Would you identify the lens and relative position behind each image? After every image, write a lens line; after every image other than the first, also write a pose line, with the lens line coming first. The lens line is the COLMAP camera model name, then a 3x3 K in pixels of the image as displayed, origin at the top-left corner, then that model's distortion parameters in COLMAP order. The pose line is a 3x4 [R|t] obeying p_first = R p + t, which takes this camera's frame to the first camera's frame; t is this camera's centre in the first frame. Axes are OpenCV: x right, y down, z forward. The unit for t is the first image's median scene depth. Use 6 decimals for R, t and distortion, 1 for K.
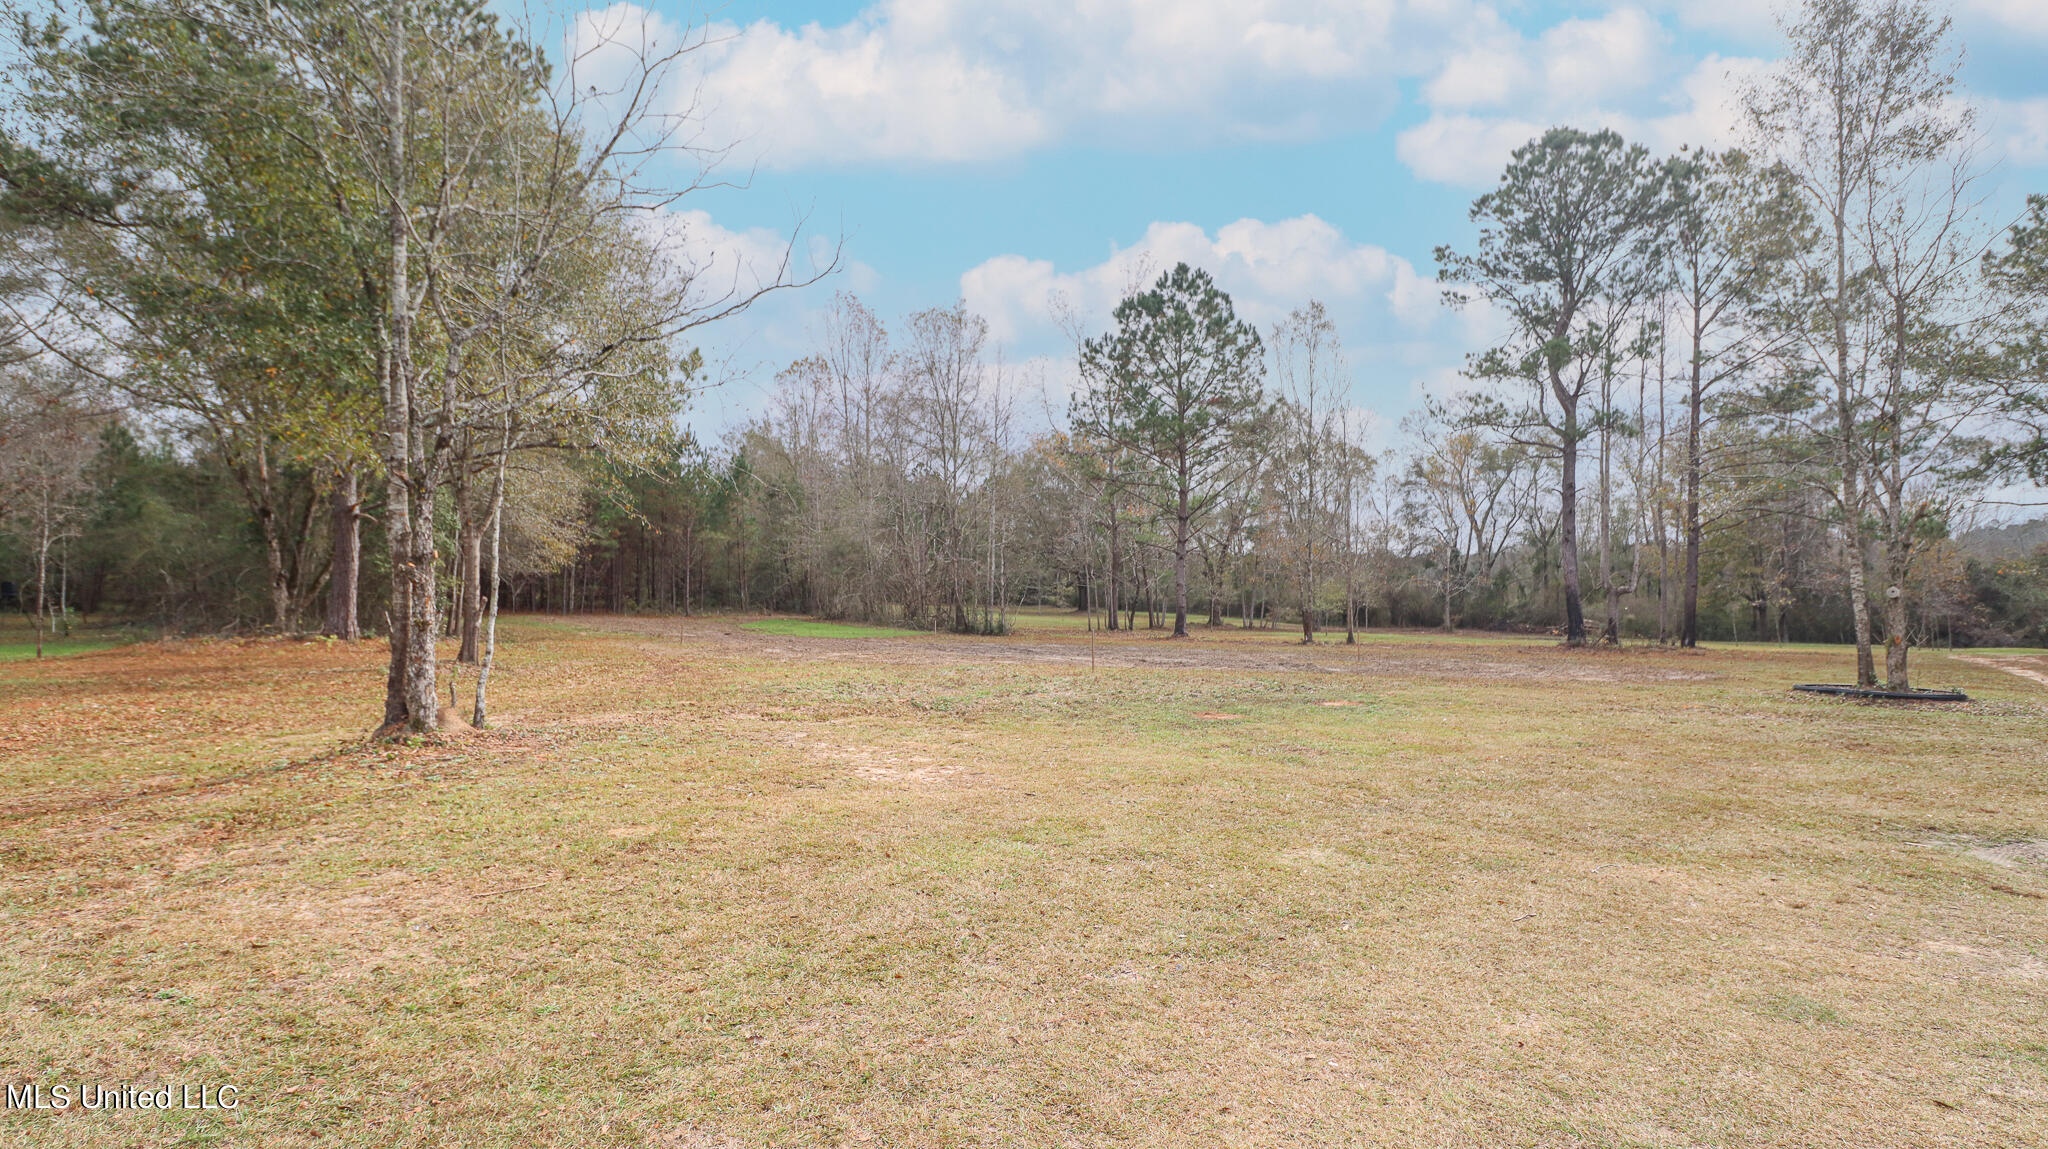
lens RADIAL K [[1009.6, 0, 1021.3], [0, 1009.6, 550.3], [0, 0, 1]] dist [0.005493, -0.014570]
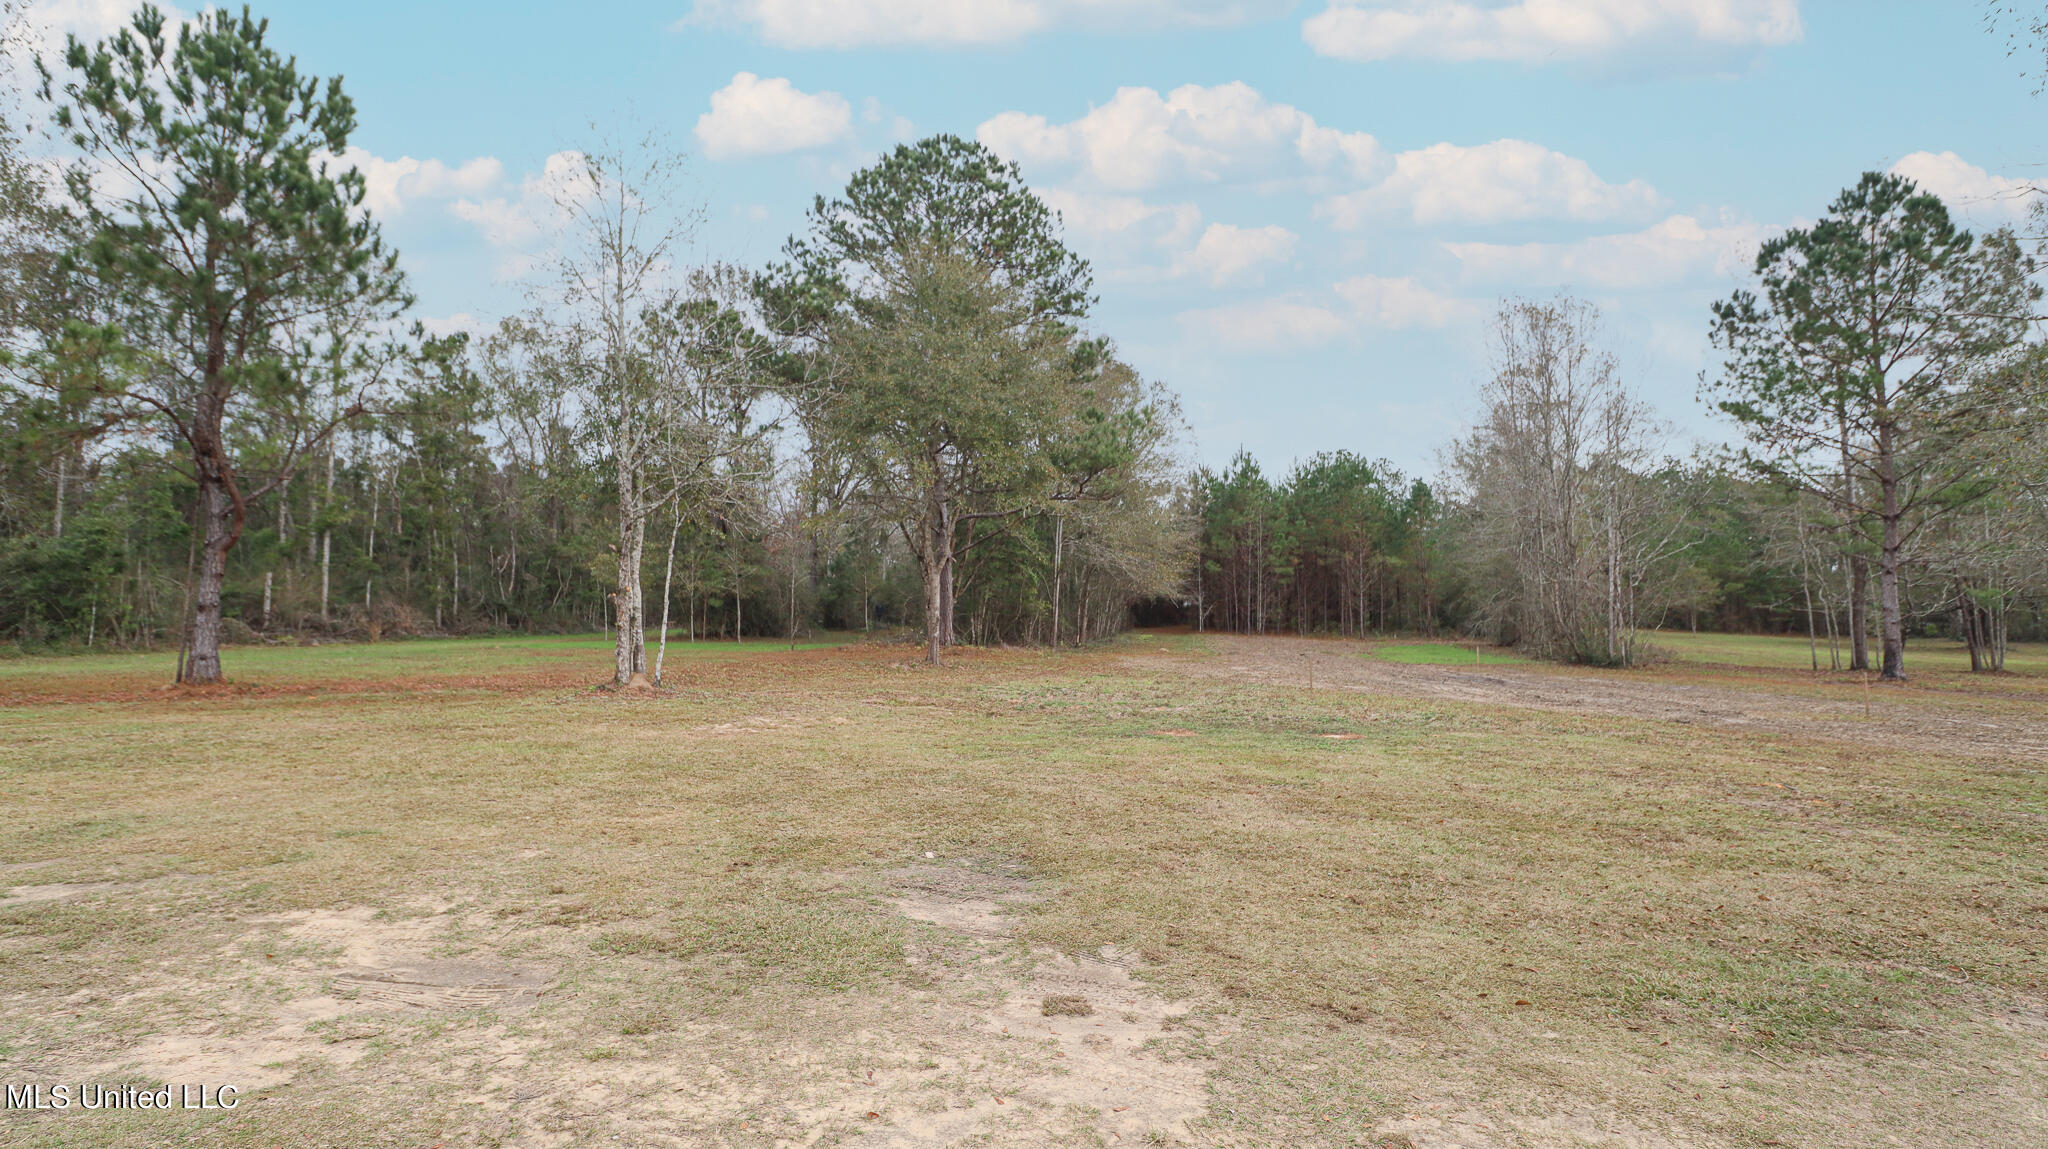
lens RADIAL K [[1009.6, 0, 1021.3], [0, 1009.6, 550.3], [0, 0, 1]] dist [0.005493, -0.014570]
pose [[0.690307, -0.039757, -0.722423, 0.254560], [0.021719, 0.999178, -0.034234, 0.003462], [0.723190, 0.007942, 0.690603, 0.048616]]
